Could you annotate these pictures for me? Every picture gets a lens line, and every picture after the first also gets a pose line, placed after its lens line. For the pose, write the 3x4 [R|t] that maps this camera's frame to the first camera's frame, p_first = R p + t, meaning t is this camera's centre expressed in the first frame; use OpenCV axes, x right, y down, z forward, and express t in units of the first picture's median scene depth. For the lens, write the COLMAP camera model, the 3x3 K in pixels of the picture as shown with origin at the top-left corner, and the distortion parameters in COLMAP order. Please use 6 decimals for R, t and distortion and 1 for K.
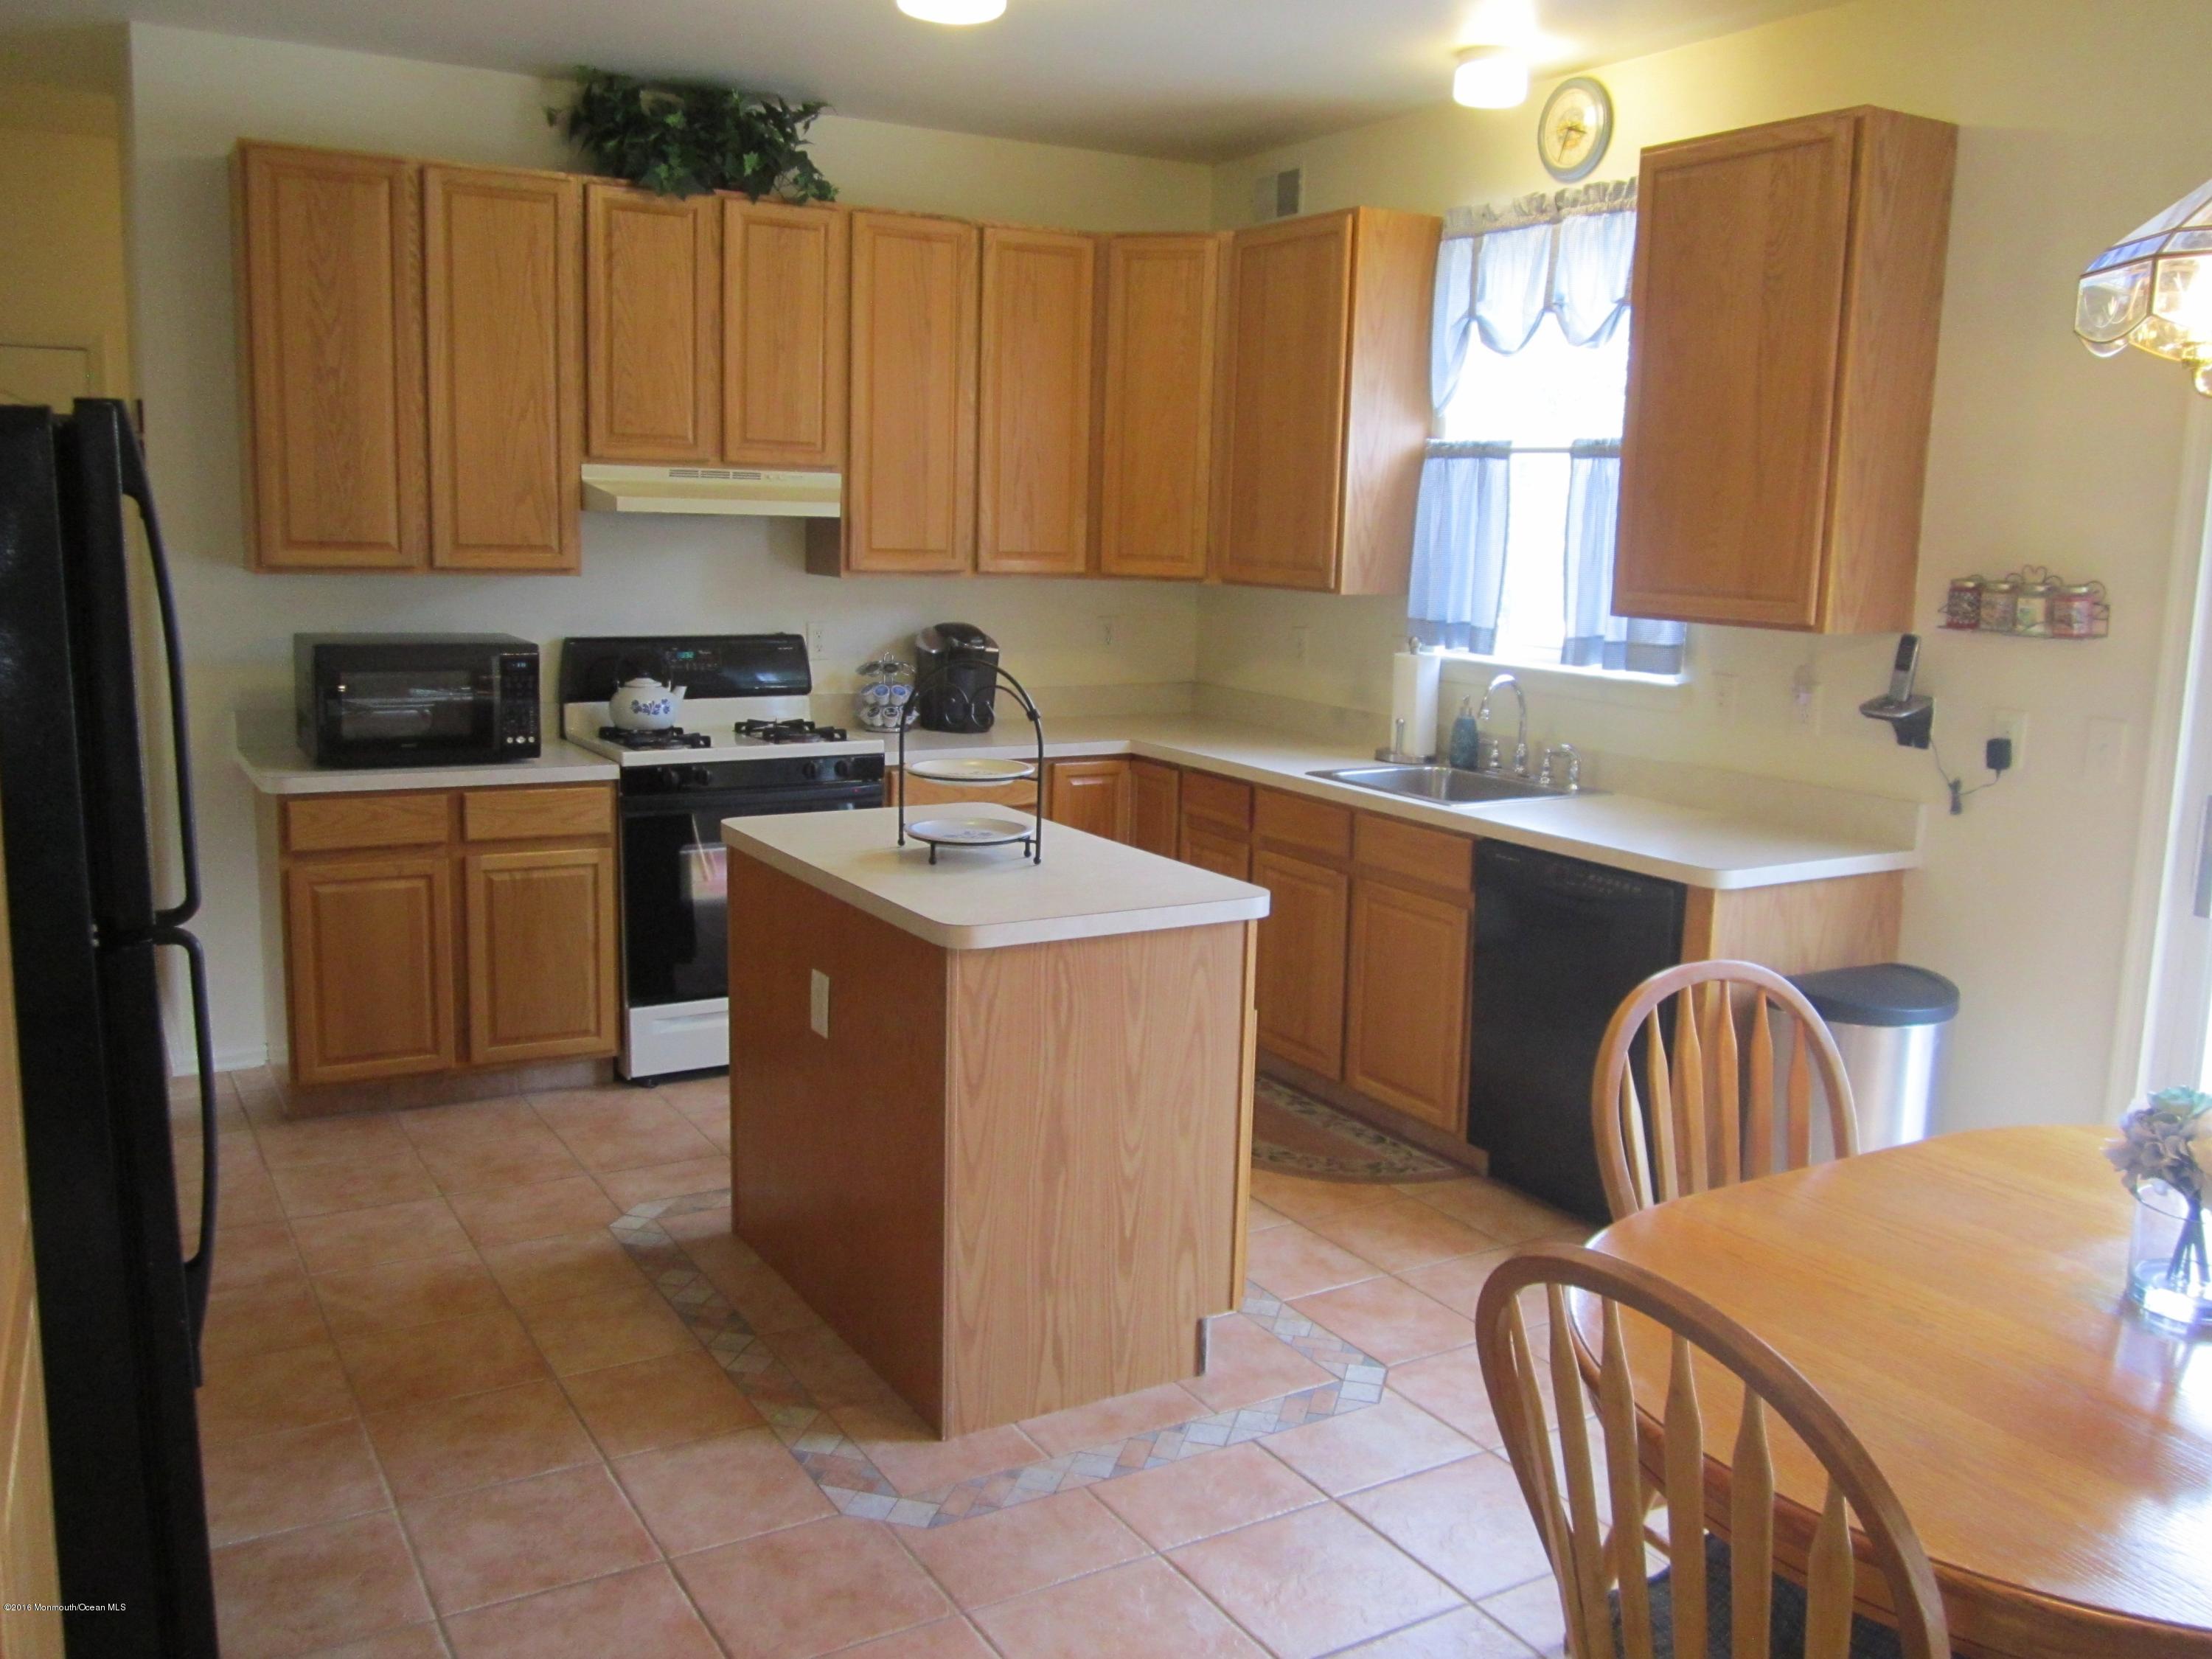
lens RADIAL K [[1857.9, 0, 1098.1], [0, 1857.9, 819.0], [0, 0, 1]] dist [-0.032816, 0.012234]
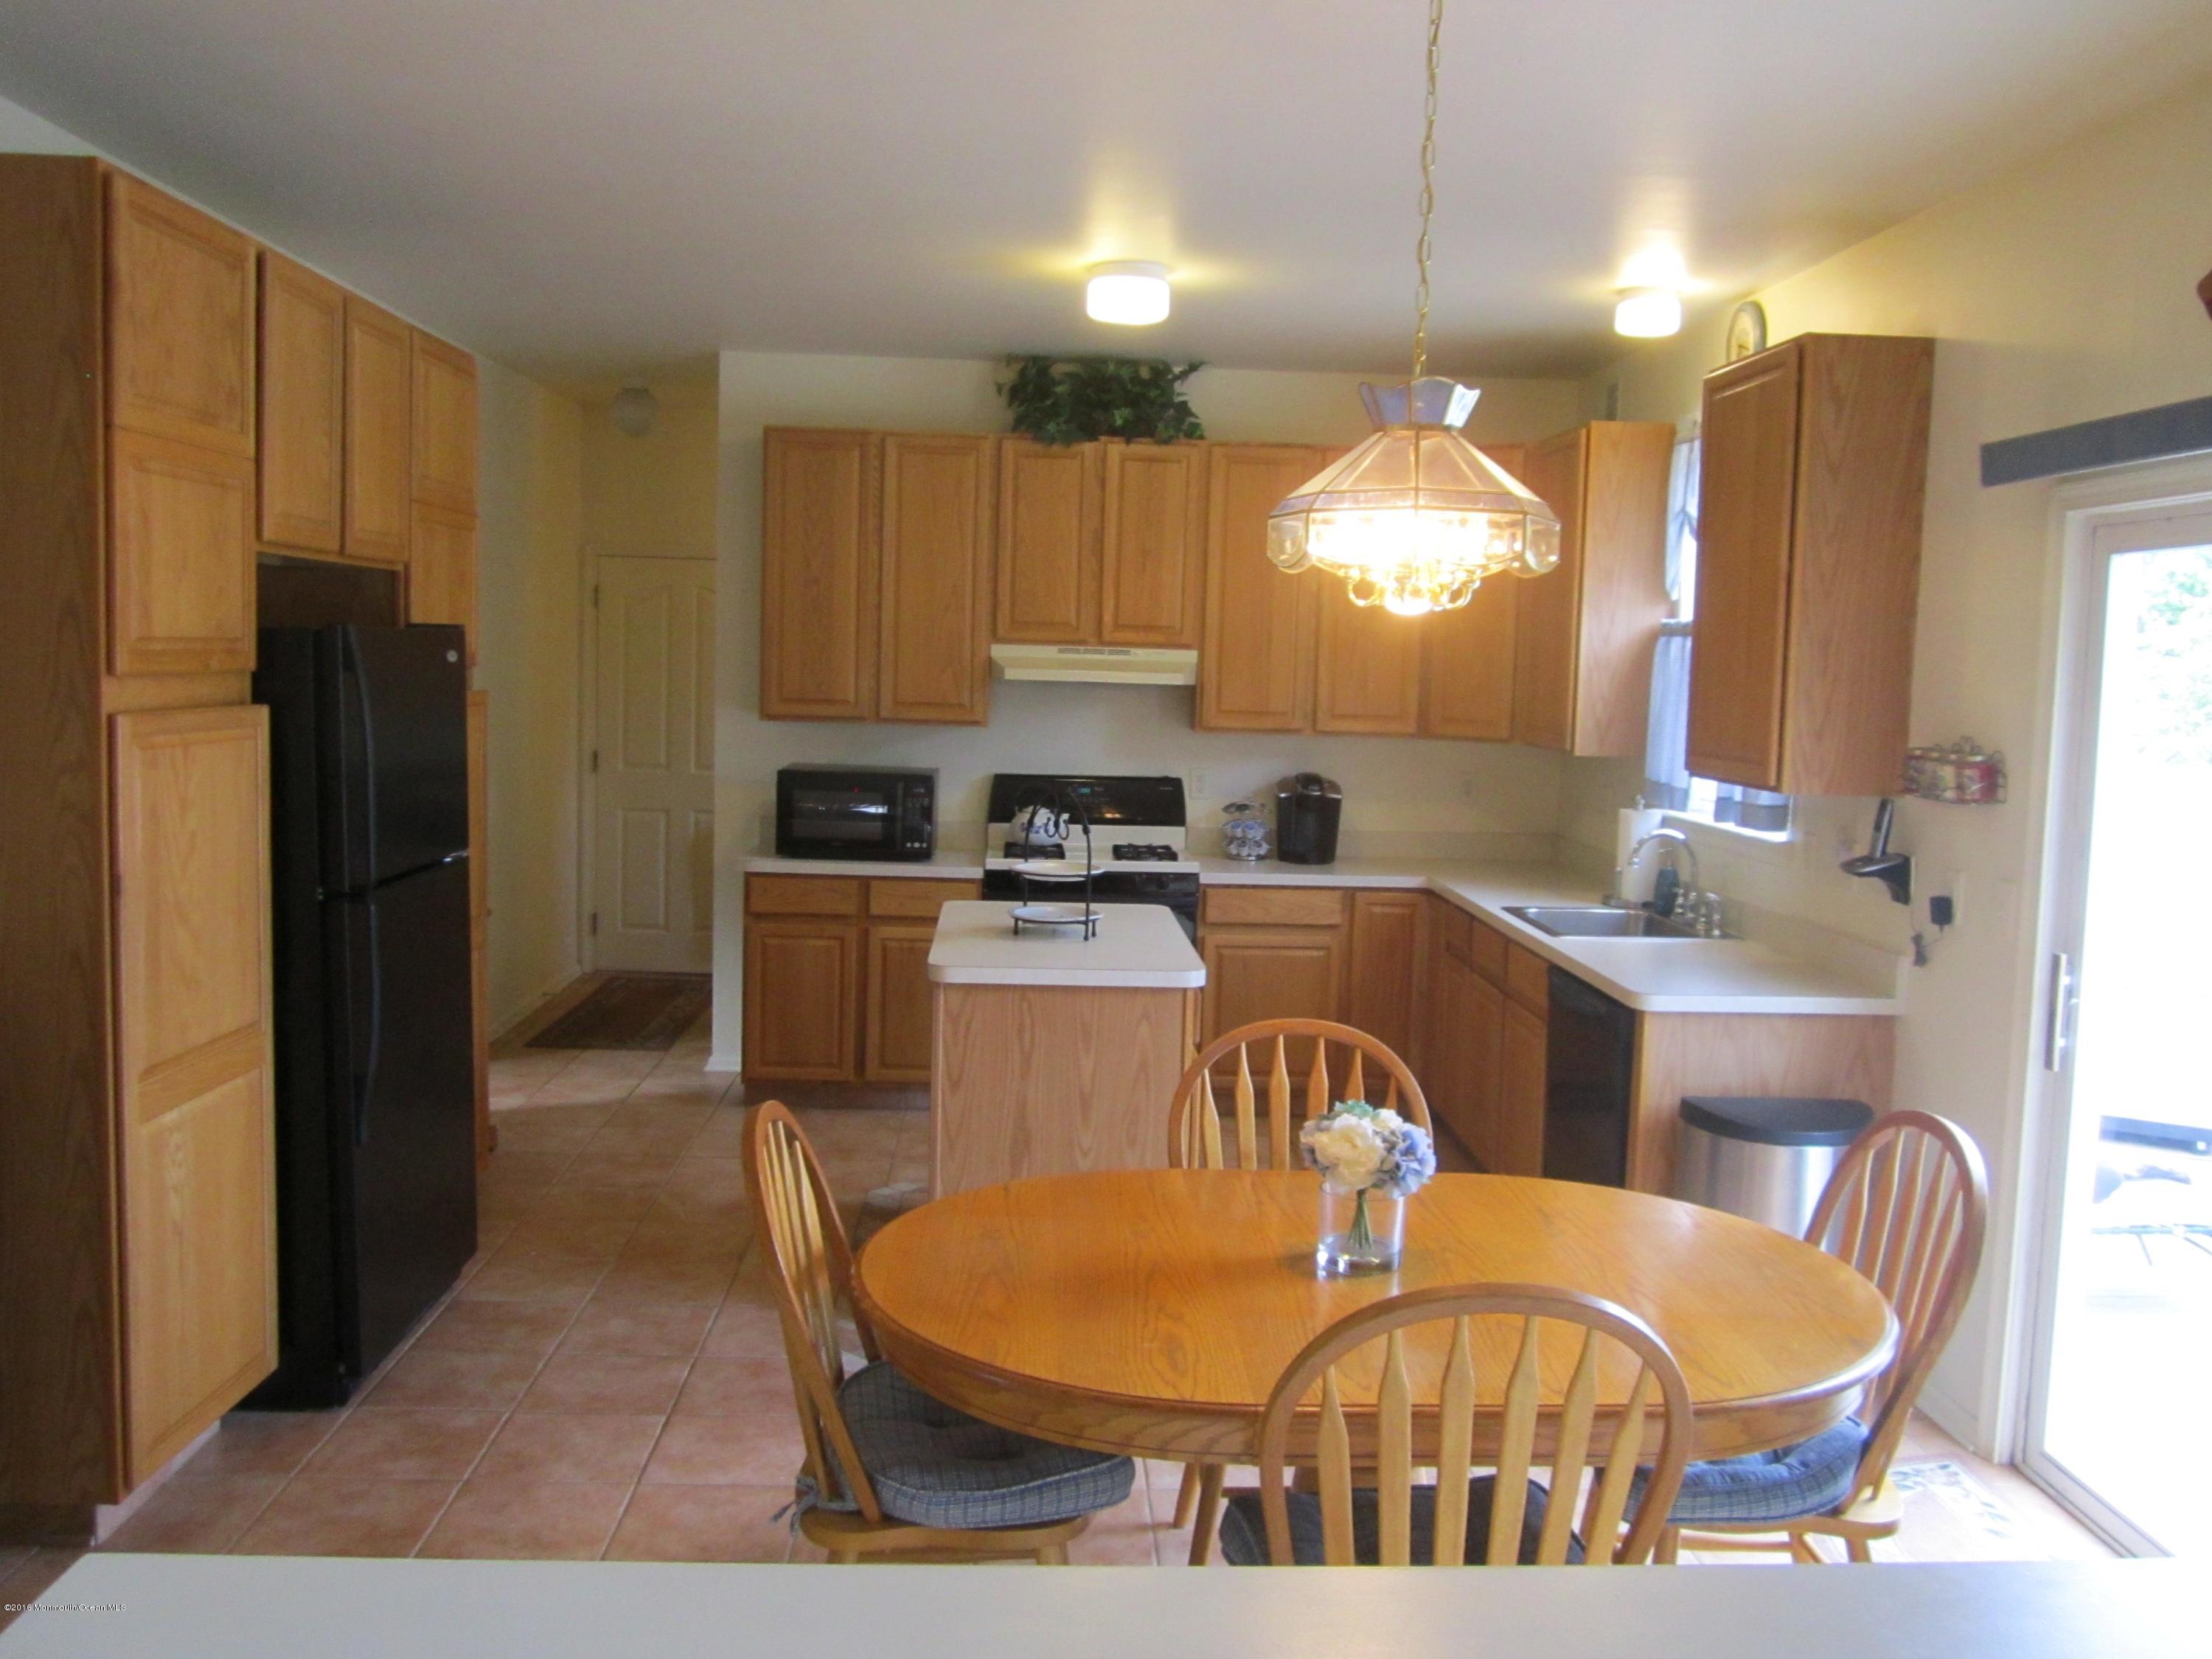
lens RADIAL K [[1857.9, 0, 1099.8], [0, 1857.9, 823.7], [0, 0, 1]] dist [-0.032816, 0.012234]
pose [[0.882608, 0.041487, -0.468275, 0.452164], [-0.081800, 0.994456, -0.066074, 0.021084], [0.462938, 0.096622, 0.881109, -0.143184]]
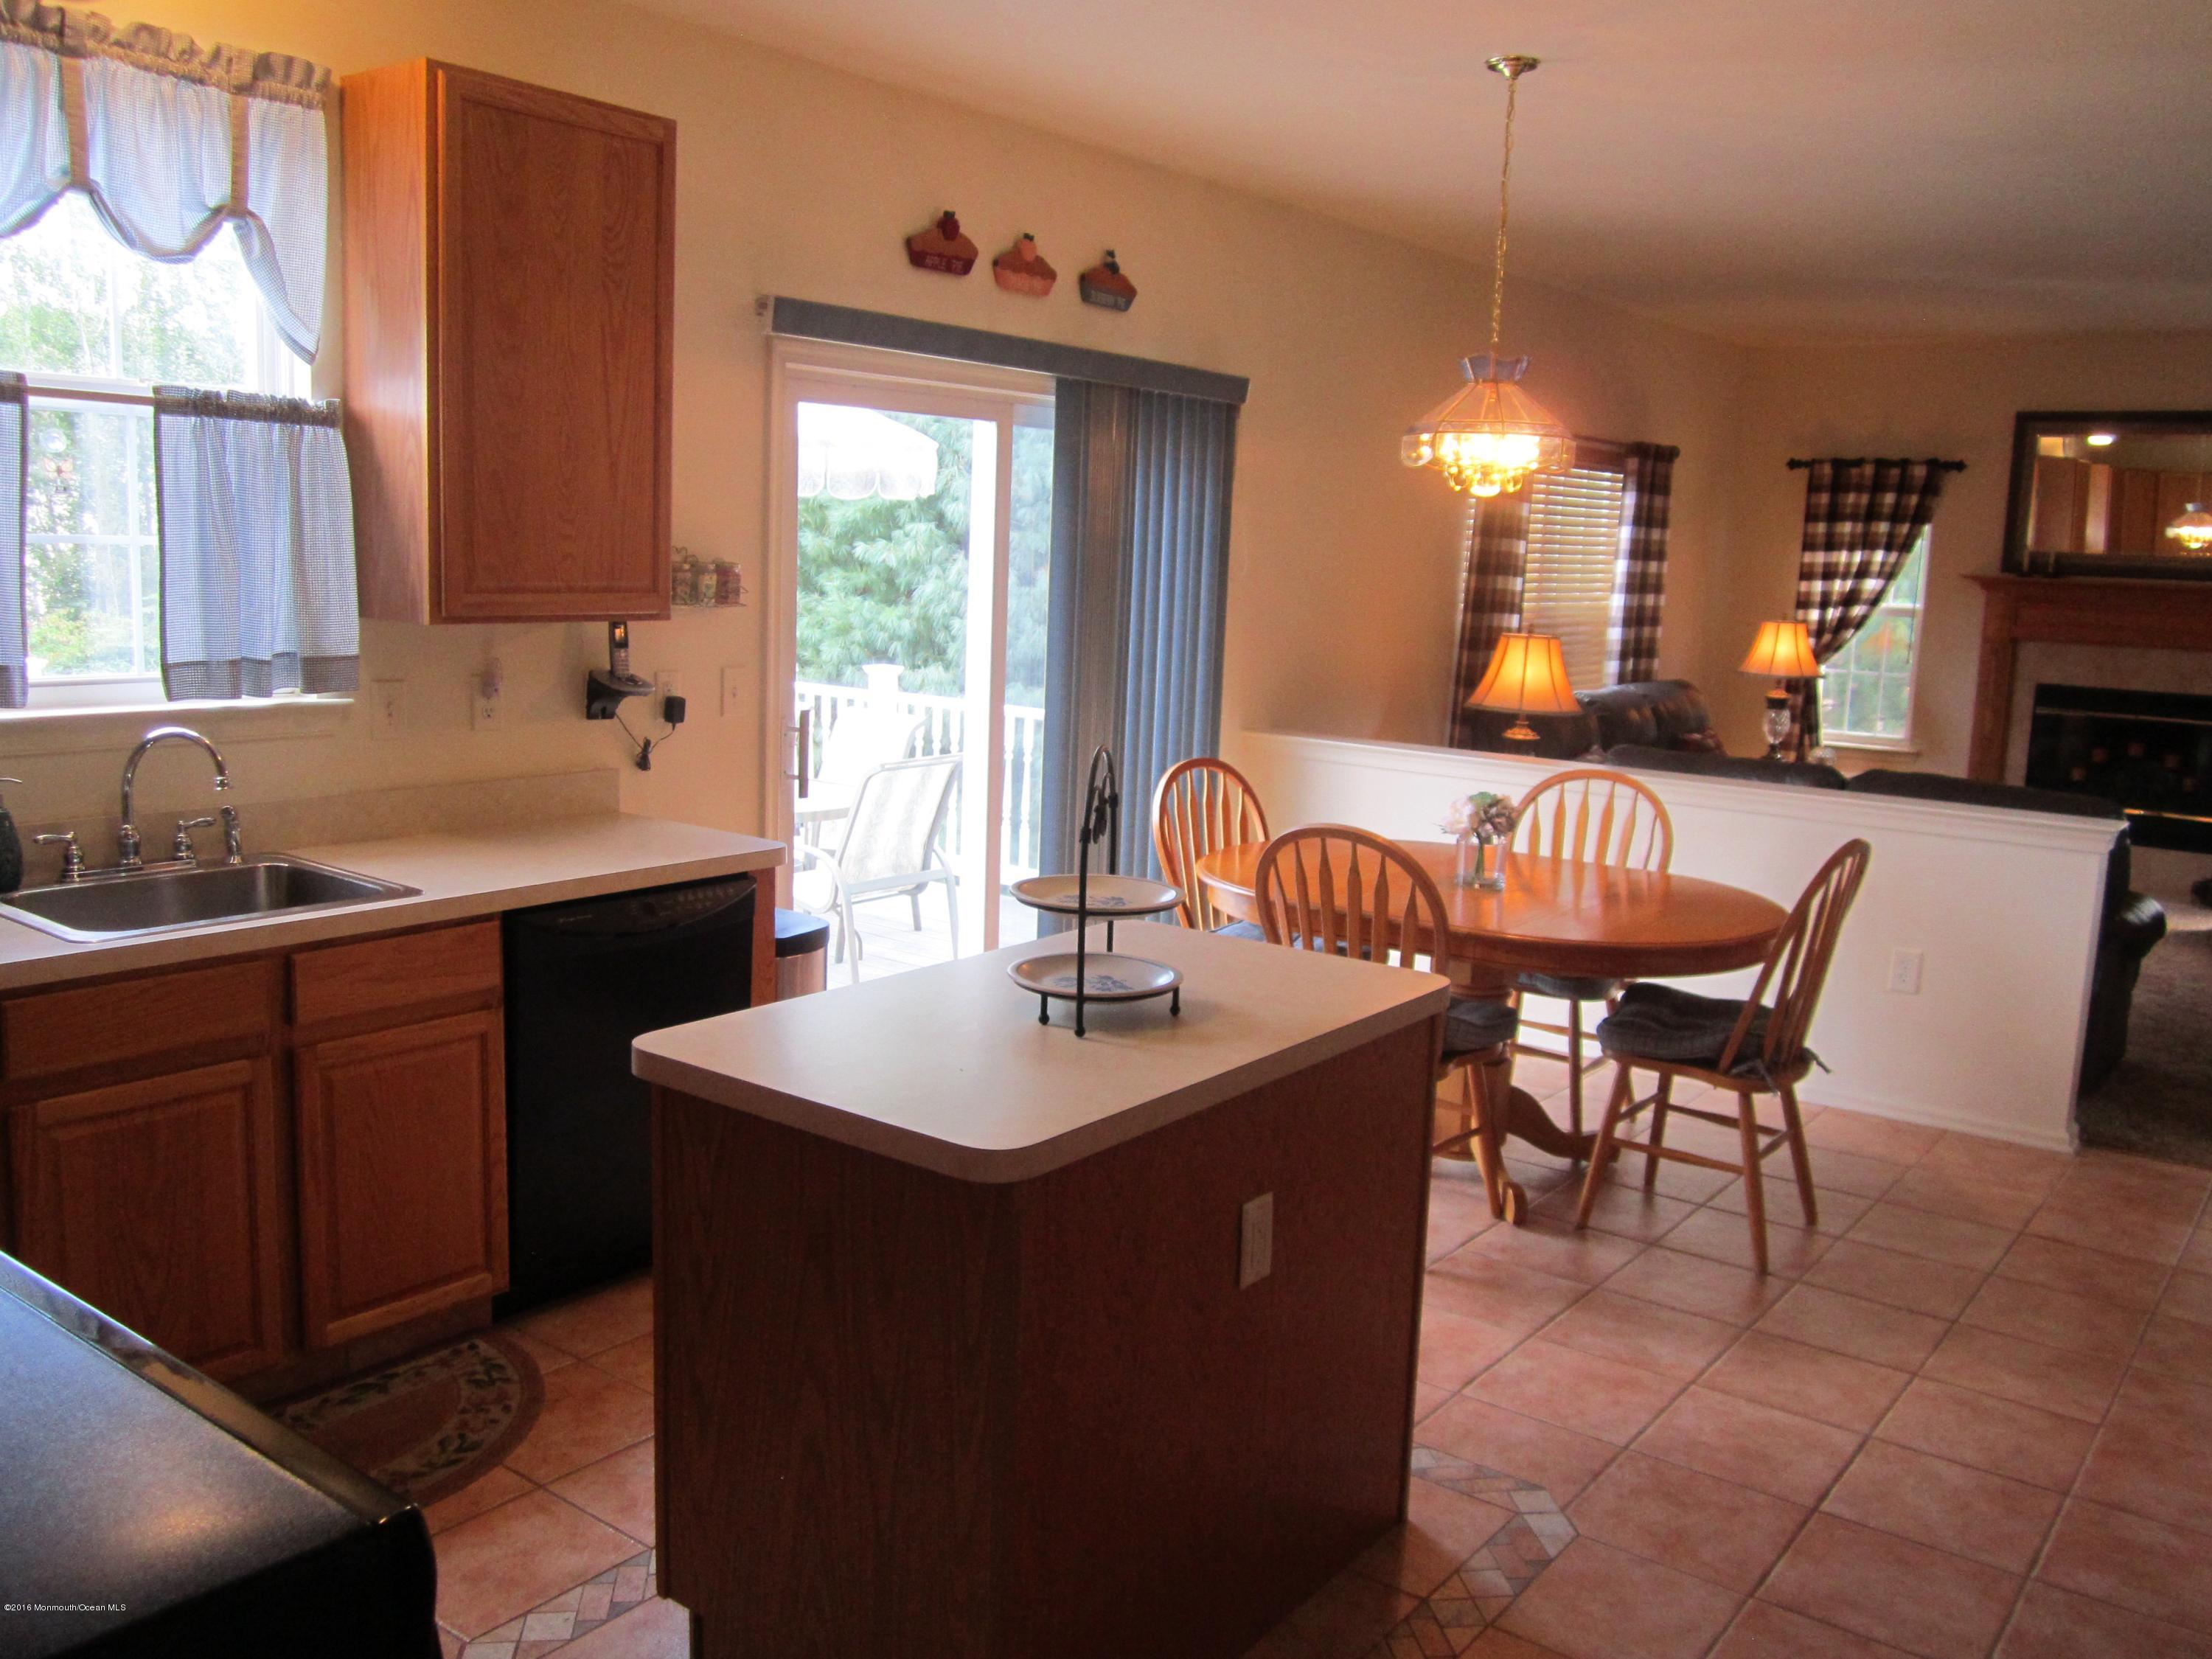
lens RADIAL K [[1857.9, 0, 1111.7], [0, 1857.9, 826.7], [0, 0, 1]] dist [-0.032816, 0.012234]
pose [[-0.385798, -0.180739, 0.904706, -0.560056], [0.105626, 0.965521, 0.237932, -0.172878], [-0.916517, 0.187354, -0.353405, 0.952572]]
